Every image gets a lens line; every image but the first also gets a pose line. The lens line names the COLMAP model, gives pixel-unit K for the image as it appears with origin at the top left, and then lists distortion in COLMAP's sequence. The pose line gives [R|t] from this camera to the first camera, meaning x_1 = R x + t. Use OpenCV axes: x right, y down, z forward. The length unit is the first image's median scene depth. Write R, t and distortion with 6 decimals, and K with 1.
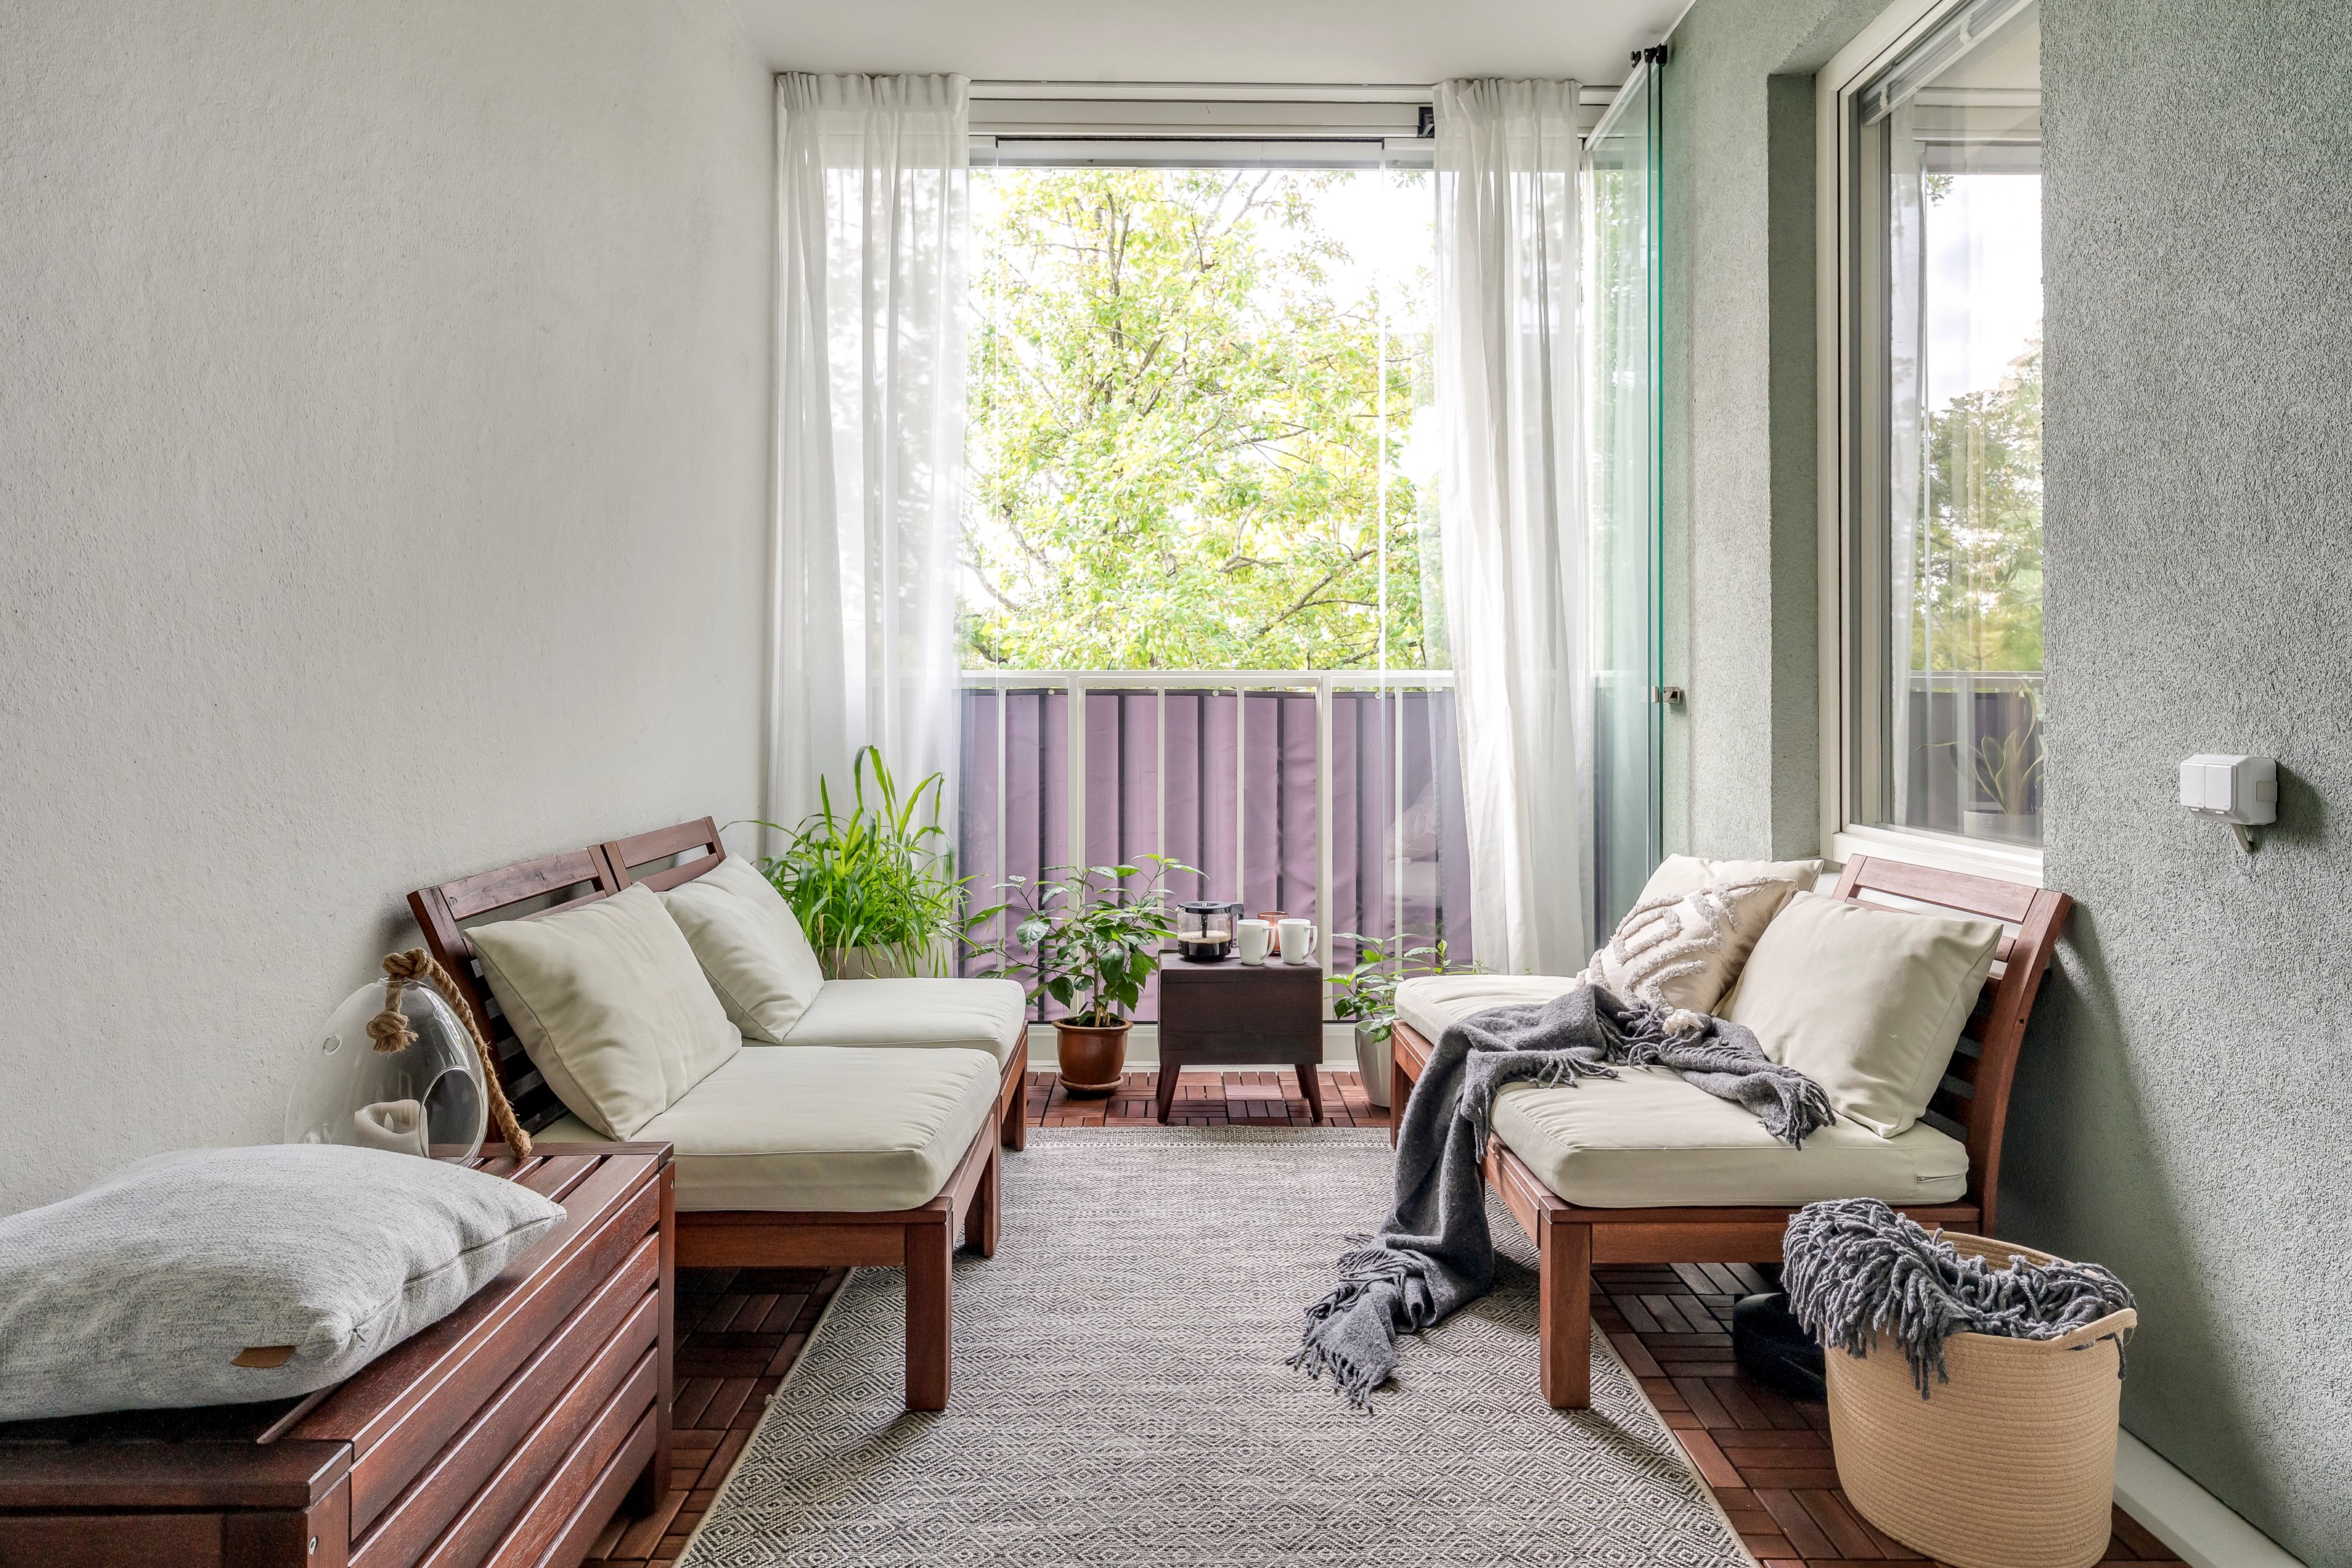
lens RADIAL K [[1410.6, 0, 1170.3], [0, 1410.6, 694.1], [0, 0, 1]] dist [-0.012825, 0.003141]
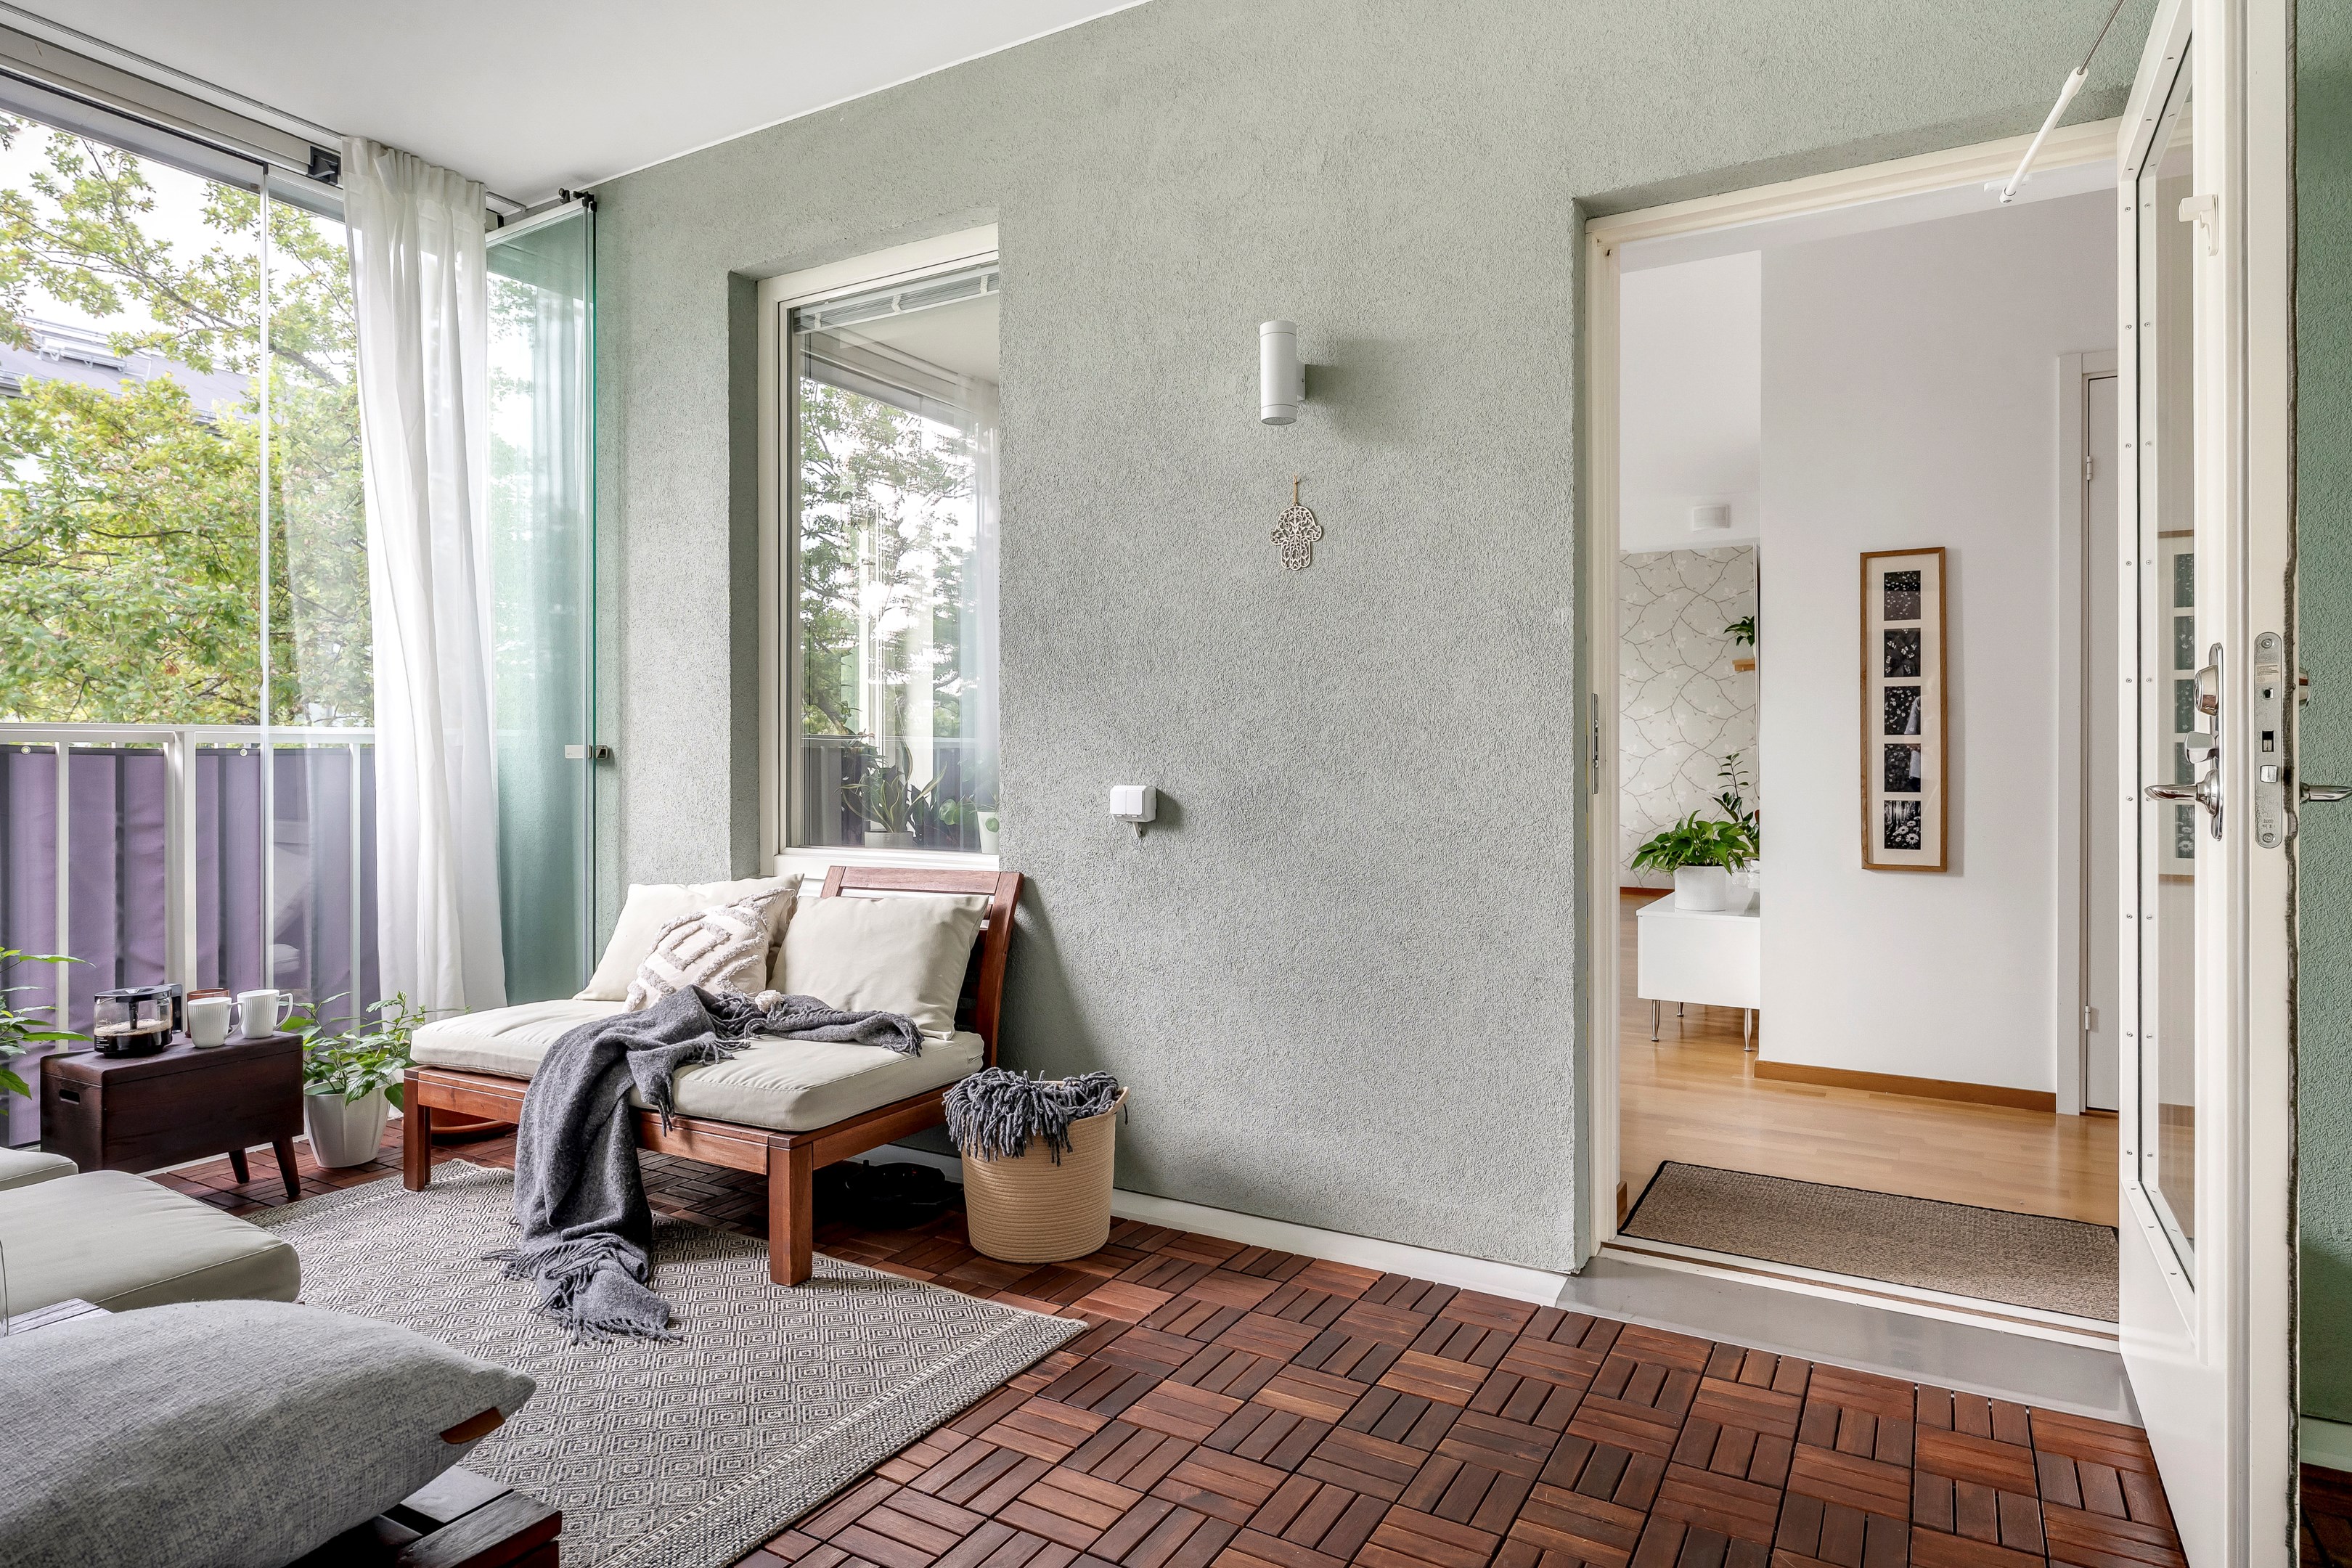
lens RADIAL K [[1300.0, 0, 1164.2], [0, 1300.0, 762.7], [0, 0, 1]] dist [-0.003093, 0.000953]
pose [[0.518598, -0.007884, 0.854982, -0.368949], [-0.001100, 0.999951, 0.009888, -0.002027], [-0.855018, -0.006068, 0.518563, 0.036937]]
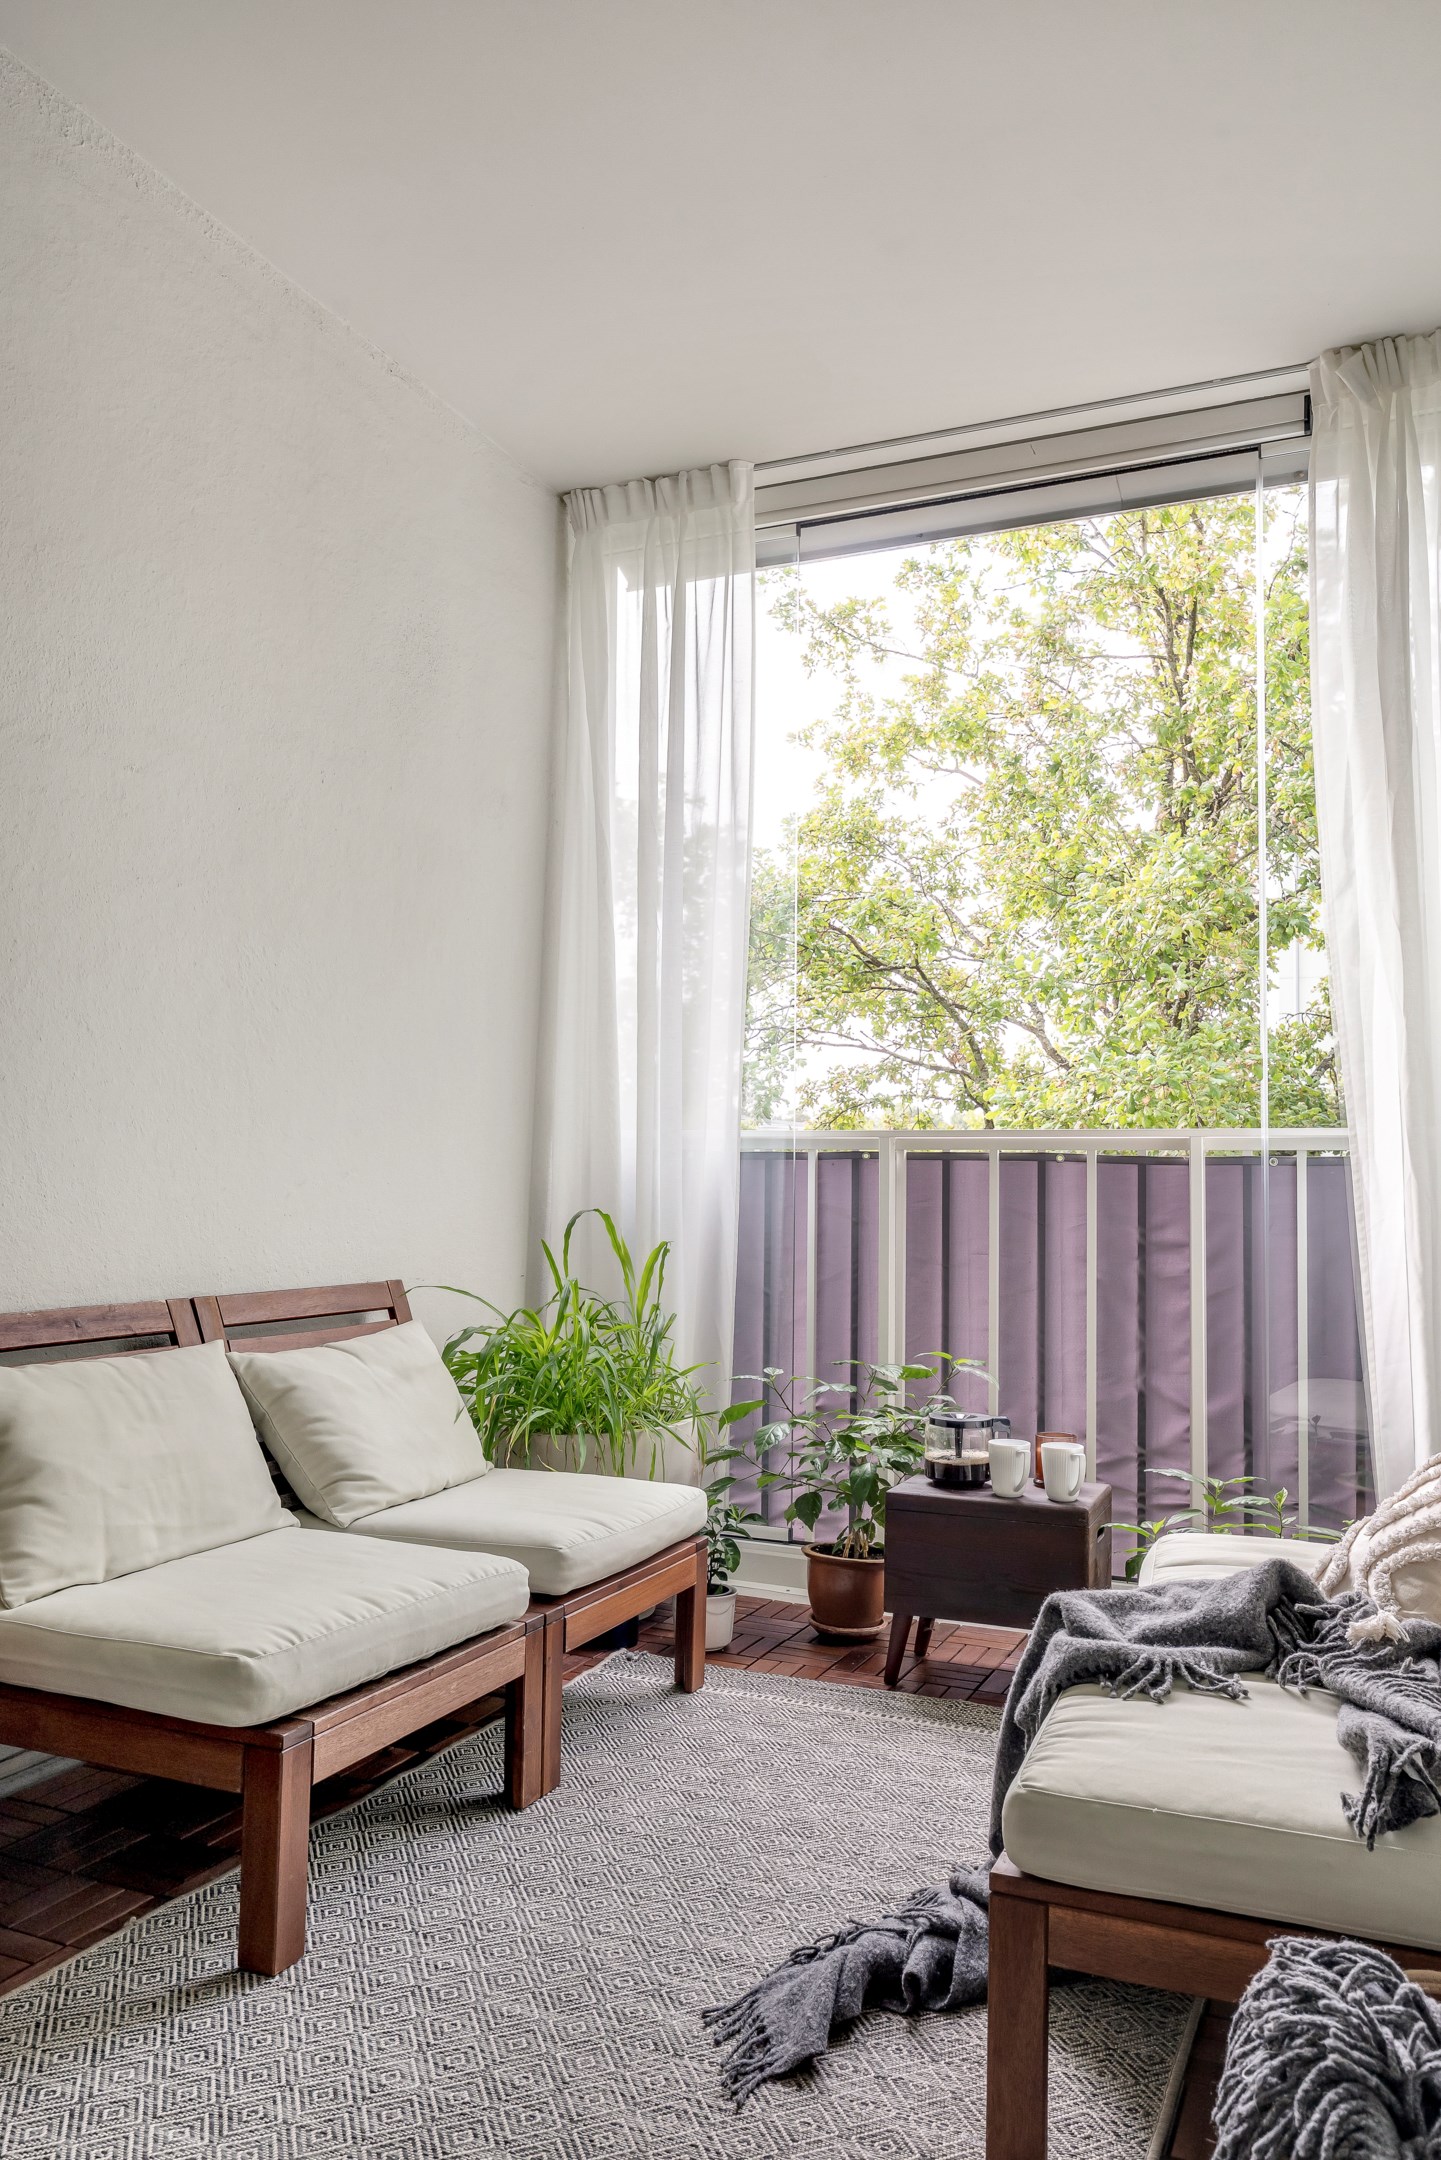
lens RADIAL K [[1556.5, 0, 711.4], [0, 1556.5, 1097.7], [0, 0, 1]] dist [0.004276, 0.010139]
pose [[0.913456, -0.010735, -0.406795, 0.286238], [-0.011015, 0.998633, -0.051087, 0.016705], [0.406788, 0.051146, 0.912090, 0.138688]]
